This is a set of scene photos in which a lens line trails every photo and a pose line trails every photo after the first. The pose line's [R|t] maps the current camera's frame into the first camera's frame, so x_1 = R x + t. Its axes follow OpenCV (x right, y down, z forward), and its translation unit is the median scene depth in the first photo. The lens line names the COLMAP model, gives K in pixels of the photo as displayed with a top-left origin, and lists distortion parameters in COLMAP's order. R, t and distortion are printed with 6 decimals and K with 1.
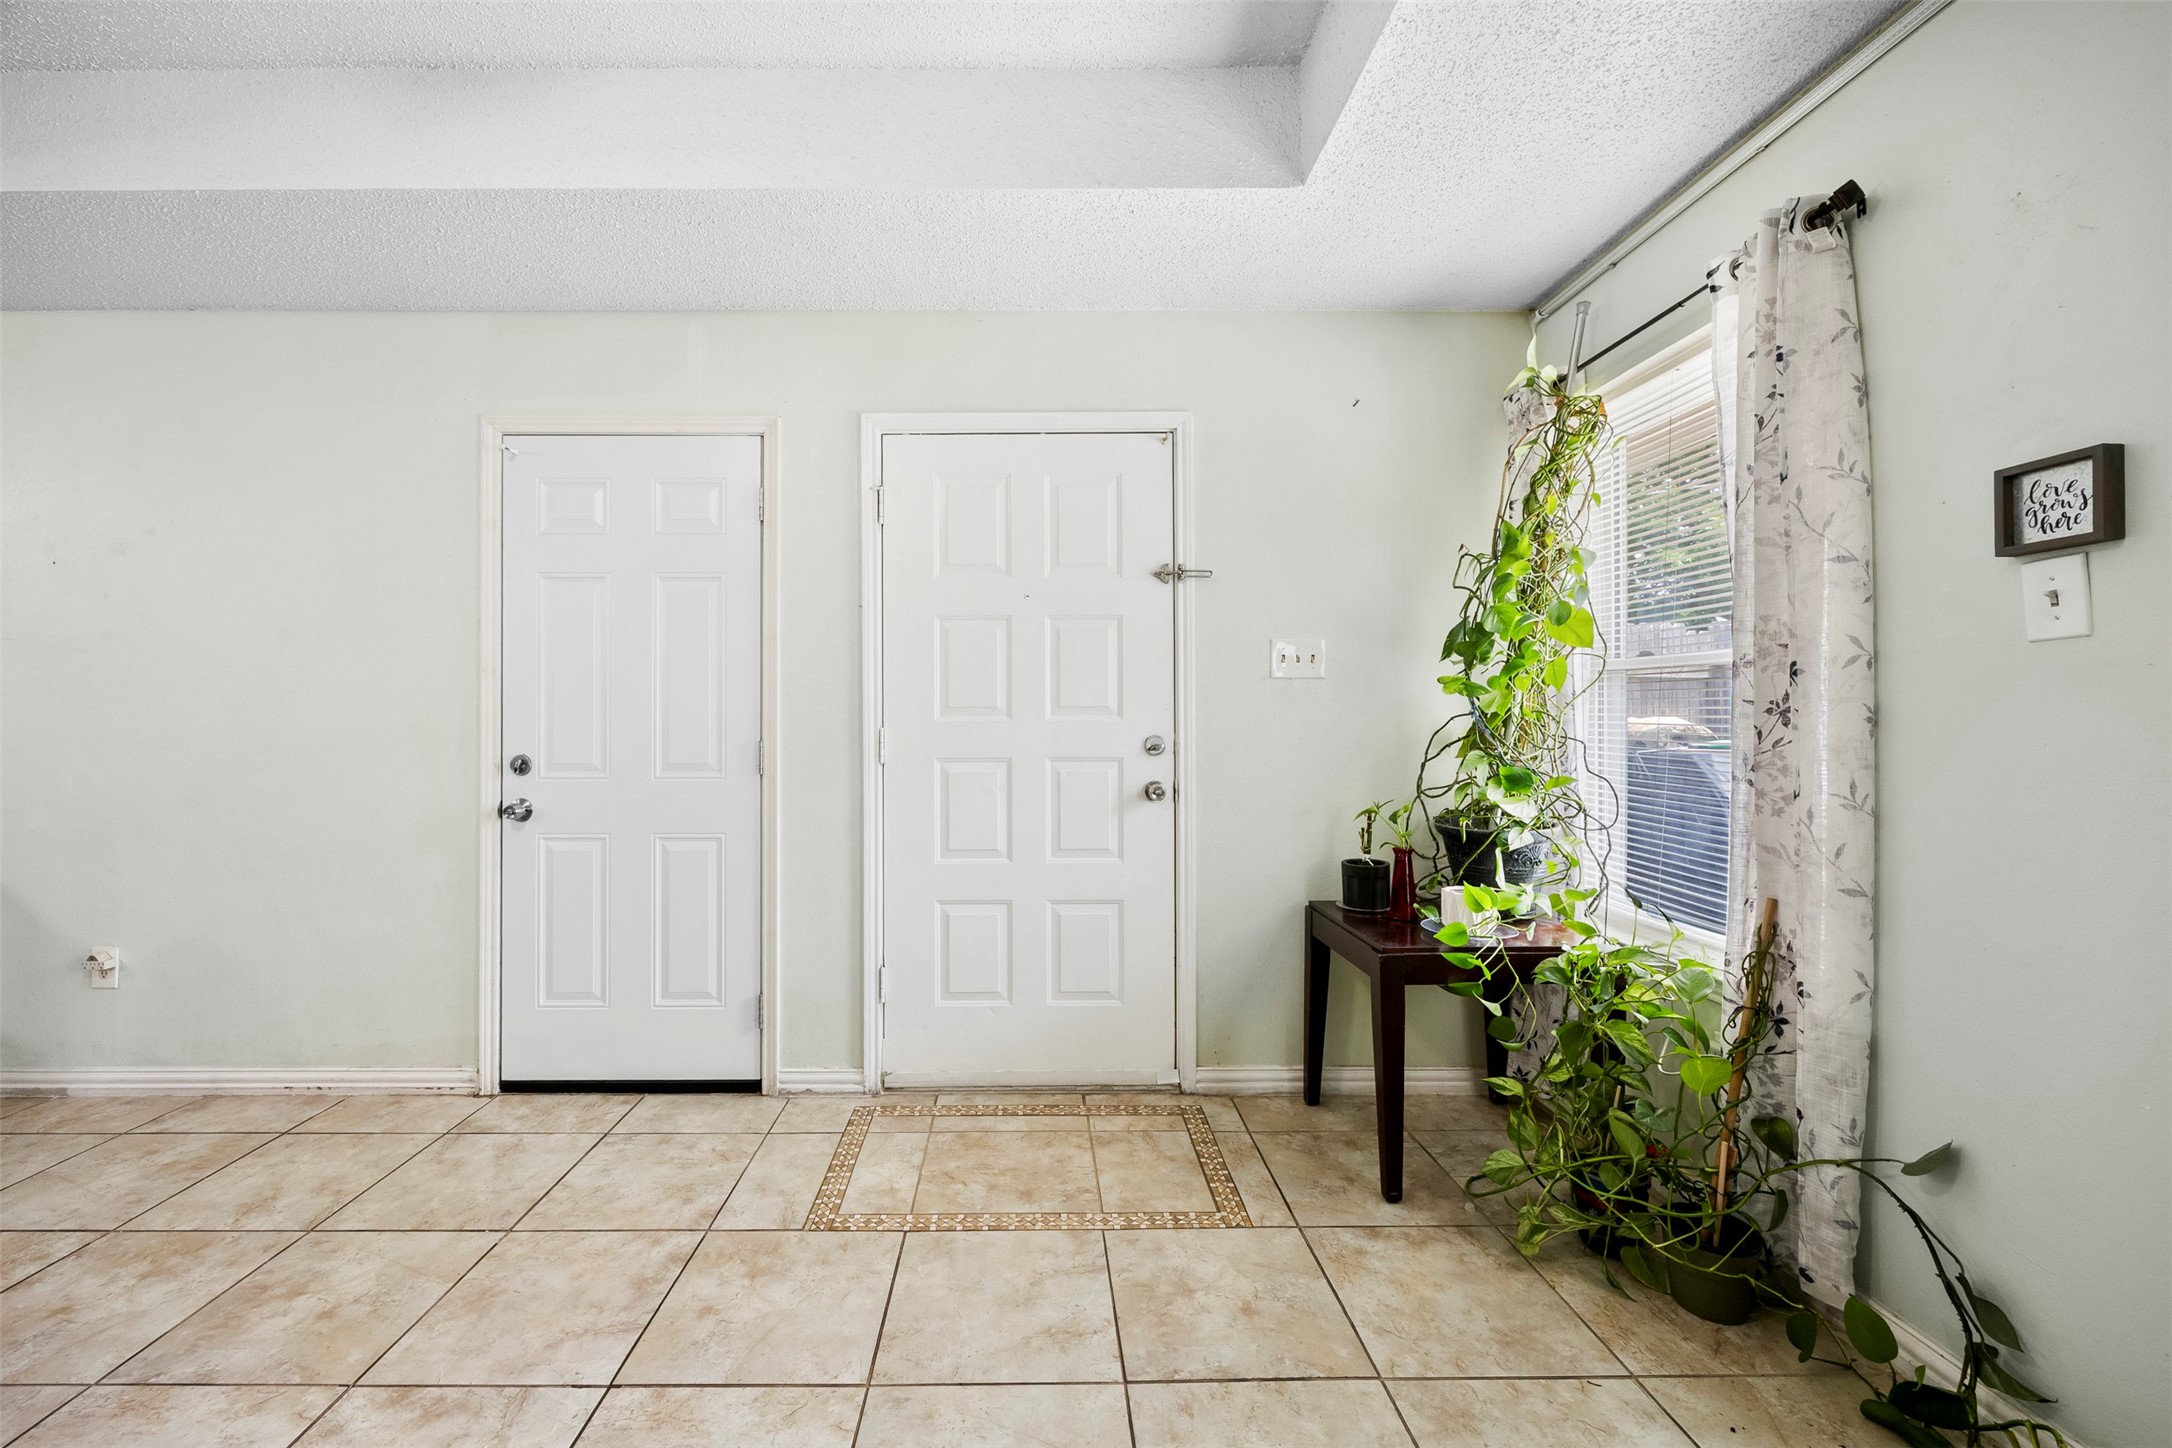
lens RADIAL K [[910.3, 0, 1077.1], [0, 910.3, 708.6], [0, 0, 1]] dist [0.001018, -0.000038]
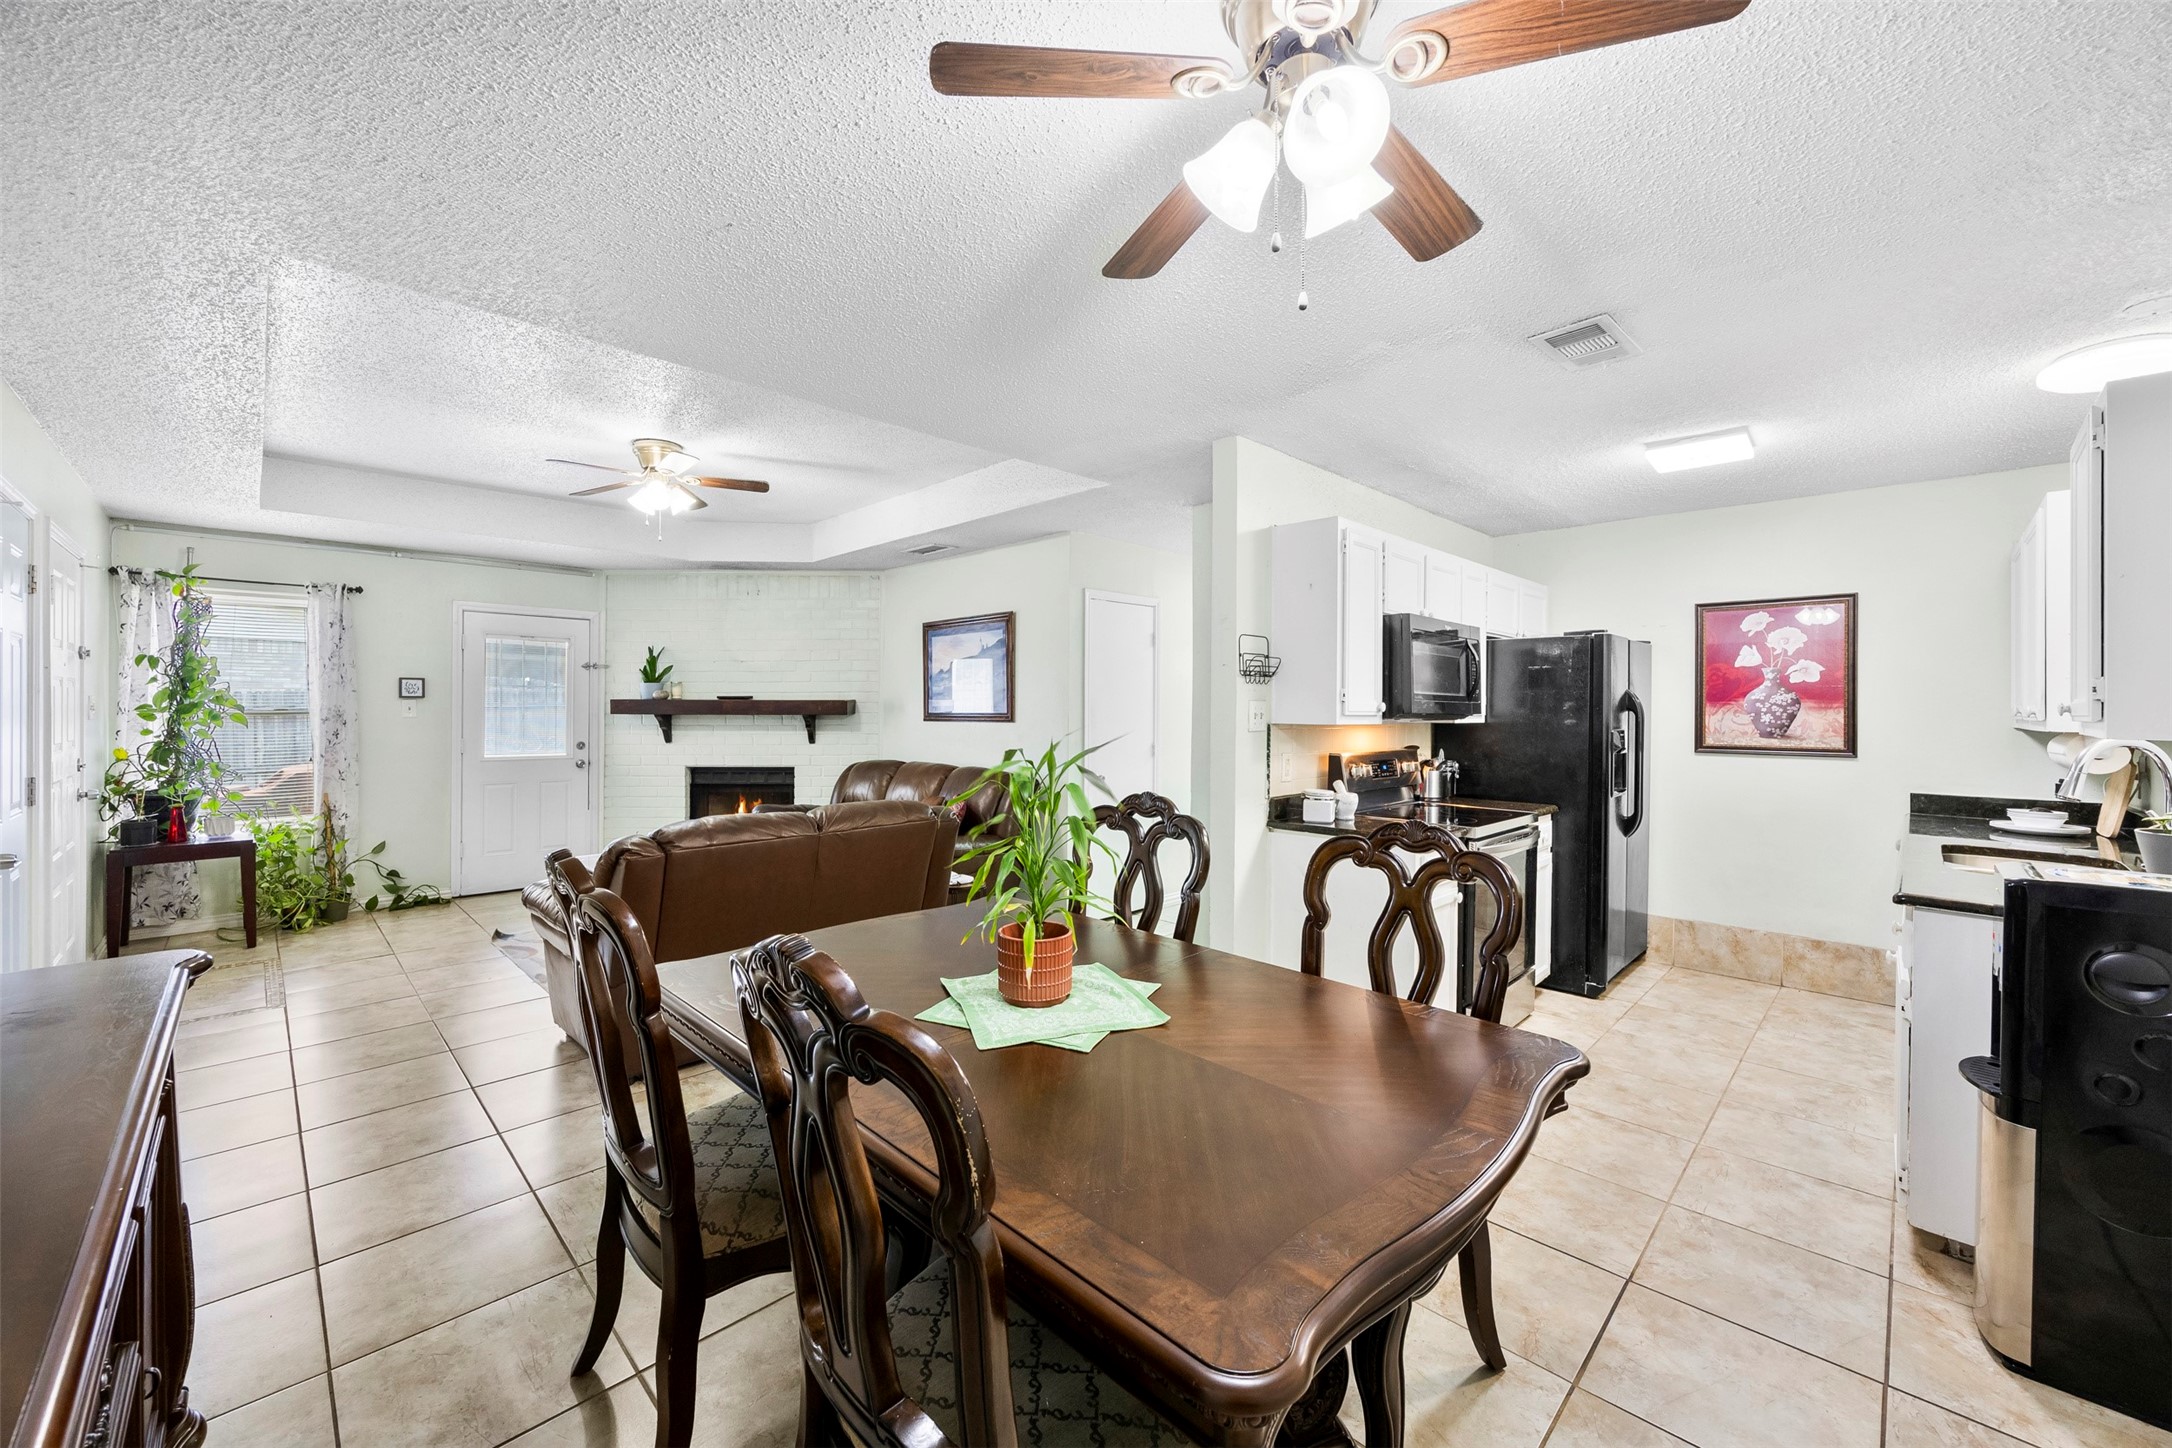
lens RADIAL K [[837.5, 0, 1076.5], [0, 837.5, 710.0], [0, 0, 1]] dist [-0.006700, -0.000002]
pose [[-0.704418, -0.006906, 0.709751, -3.029189], [-0.008461, 0.999963, 0.001332, -0.106314], [-0.709734, -0.005067, -0.704451, 1.132907]]
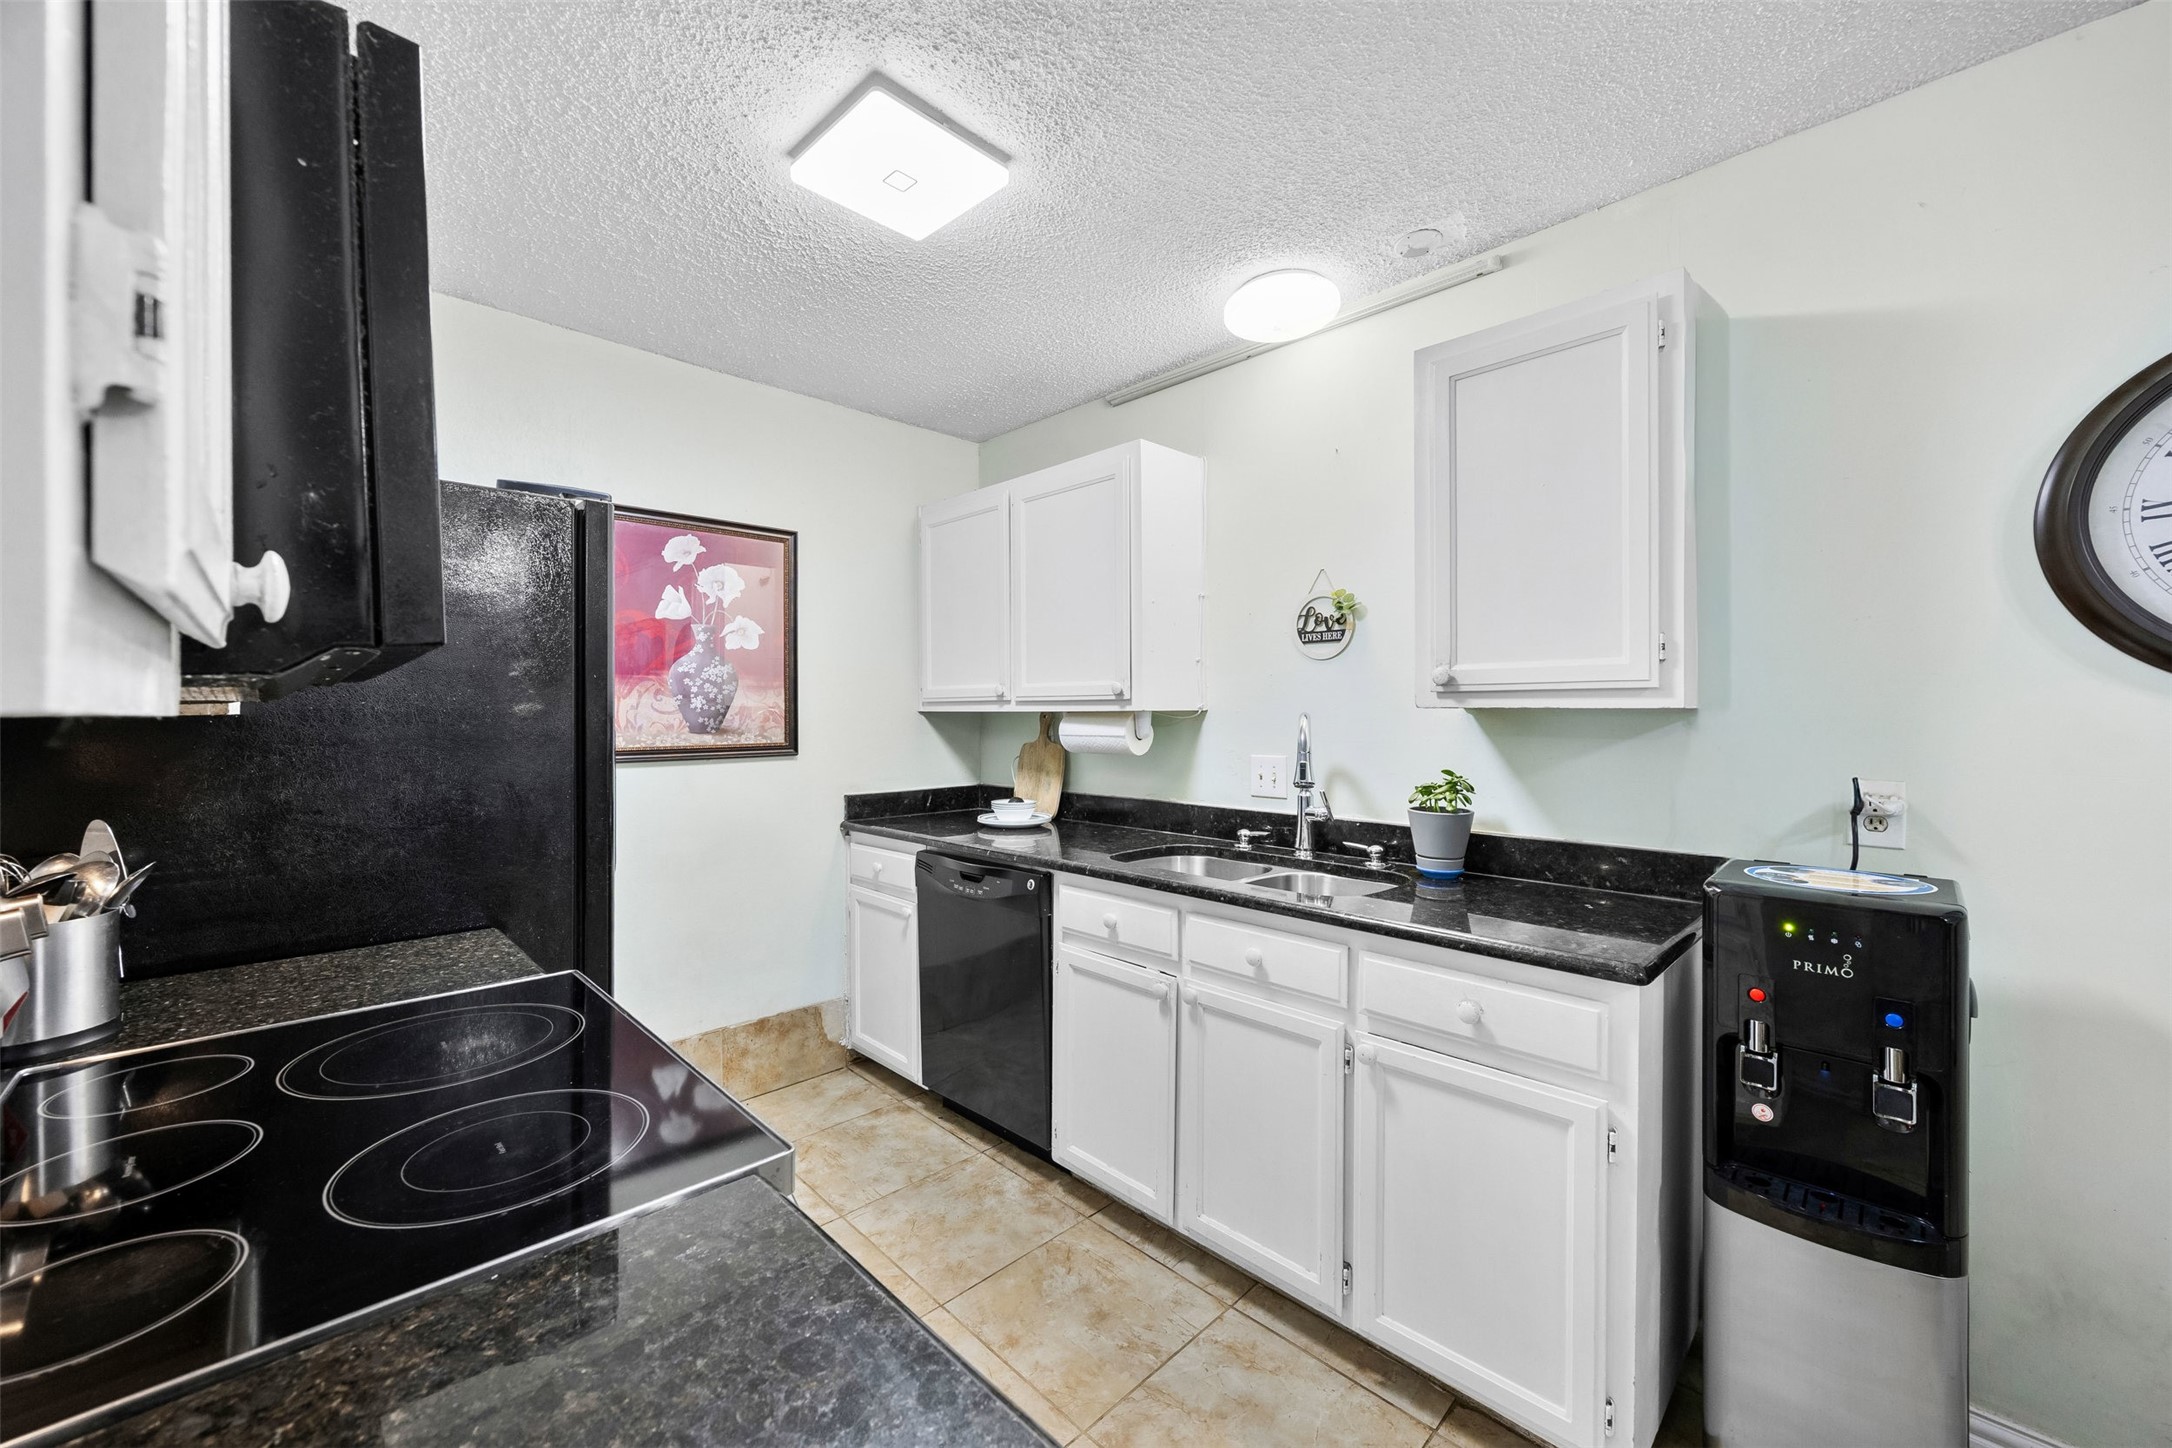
lens RADIAL K [[837.5, 0, 1083.5], [0, 837.5, 715.1], [0, 0, 1]] dist [-0.006700, -0.000002]
pose [[-0.715582, 0.005418, -0.698507, -2.229829], [0.003742, 0.999985, 0.003923, -0.079137], [0.698518, 0.000194, -0.715592, -0.243367]]
